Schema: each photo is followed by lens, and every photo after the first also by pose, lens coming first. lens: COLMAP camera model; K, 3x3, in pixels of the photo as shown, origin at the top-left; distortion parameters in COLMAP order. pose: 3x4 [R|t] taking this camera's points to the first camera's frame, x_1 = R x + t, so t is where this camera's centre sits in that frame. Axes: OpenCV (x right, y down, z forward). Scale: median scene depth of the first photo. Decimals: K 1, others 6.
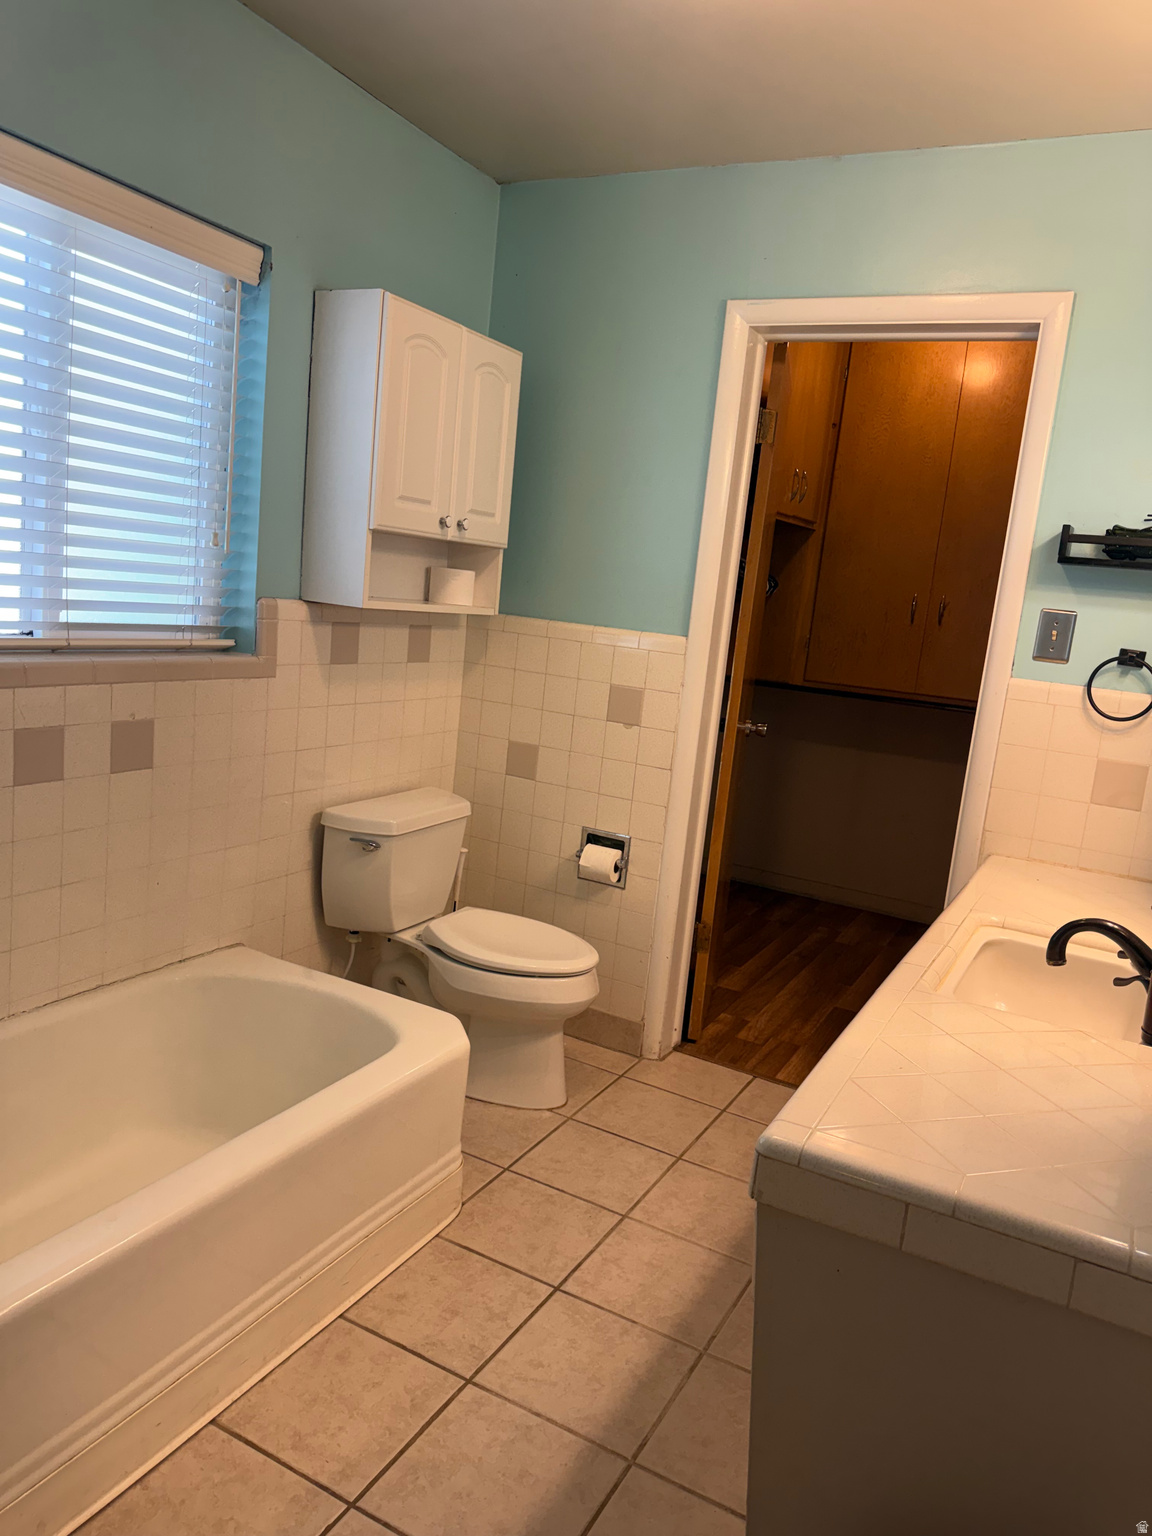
lens RADIAL K [[1097.4, 0, 572.8], [0, 1097.4, 773.8], [0, 0, 1]] dist [0.018669, -0.042698]
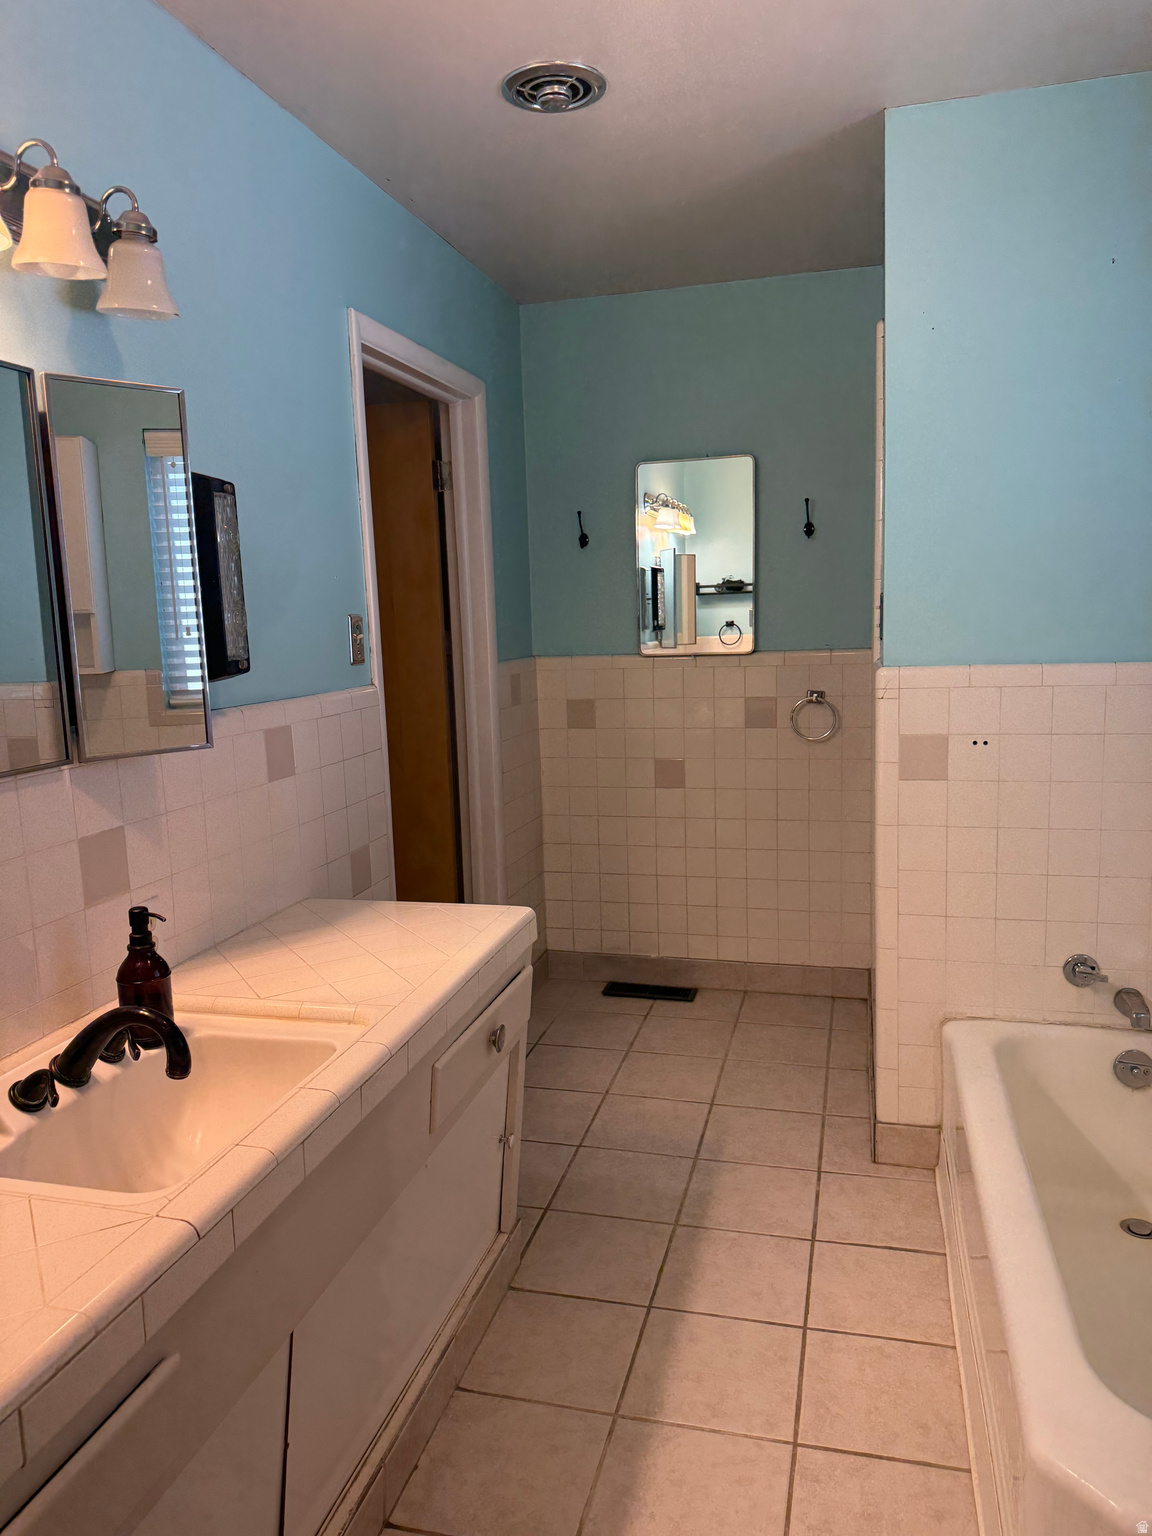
lens RADIAL K [[1097.4, 0, 575.8], [0, 1097.4, 769.8], [0, 0, 1]] dist [0.018669, -0.042698]
pose [[-0.968944, -0.051147, -0.241933, 0.159256], [-0.120519, 0.951986, 0.281420, -0.120383], [0.215923, 0.301837, -0.928586, 0.738488]]
